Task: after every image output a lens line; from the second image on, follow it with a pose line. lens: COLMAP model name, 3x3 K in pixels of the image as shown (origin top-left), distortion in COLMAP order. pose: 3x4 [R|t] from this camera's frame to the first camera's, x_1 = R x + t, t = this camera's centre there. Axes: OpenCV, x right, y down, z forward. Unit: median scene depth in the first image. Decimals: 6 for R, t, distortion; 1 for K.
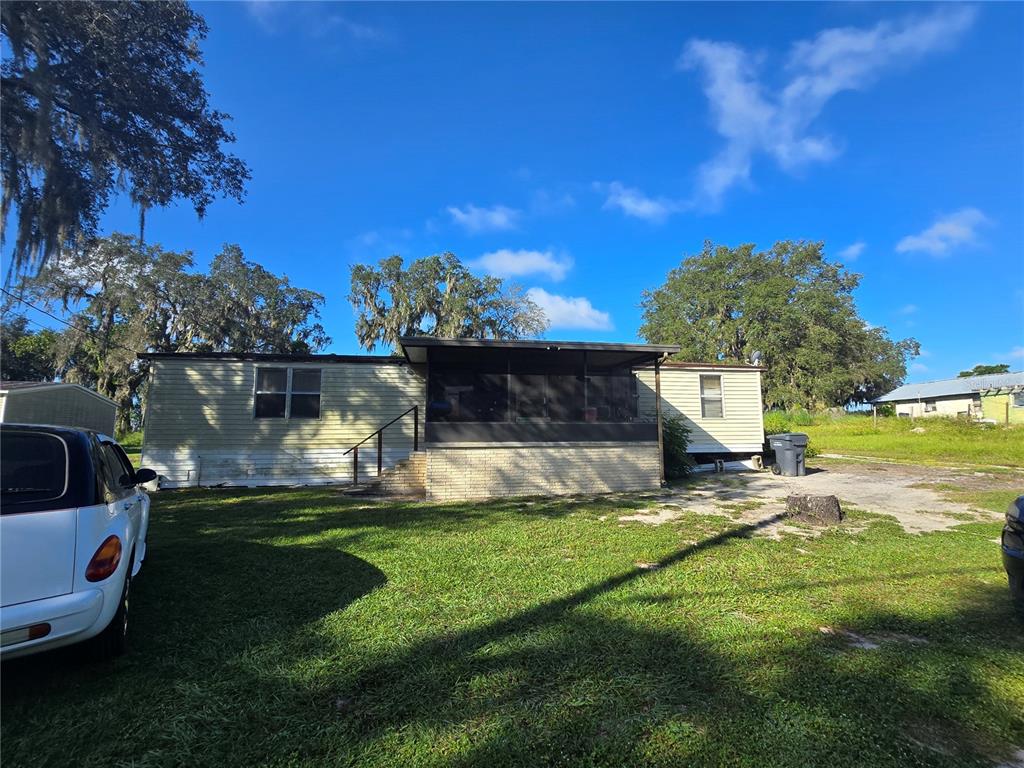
lens RADIAL K [[481.9, 0, 517.7], [0, 481.9, 380.3], [0, 0, 1]] dist [-0.016964, 0.002126]
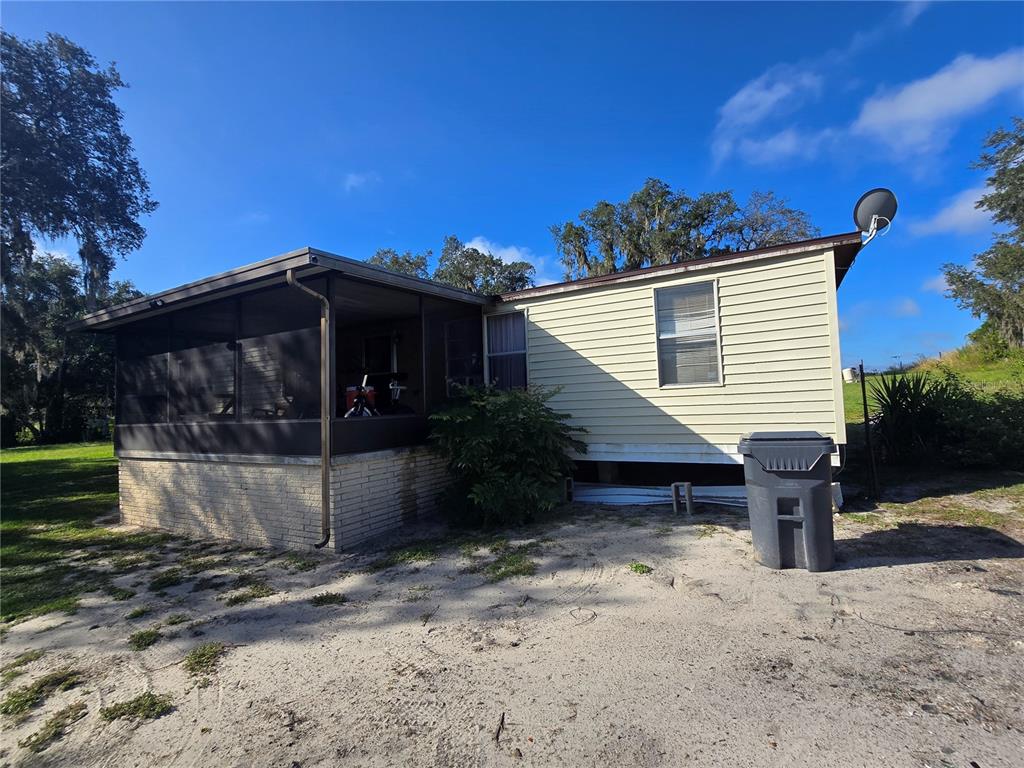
lens RADIAL K [[481.9, 0, 510.9], [0, 481.9, 383.2], [0, 0, 1]] dist [-0.016964, 0.002126]
pose [[0.764714, -0.055144, -0.642006, 0.758025], [0.113205, 0.992332, 0.049607, 0.051136], [0.634348, -0.110614, 0.765093, 0.765579]]
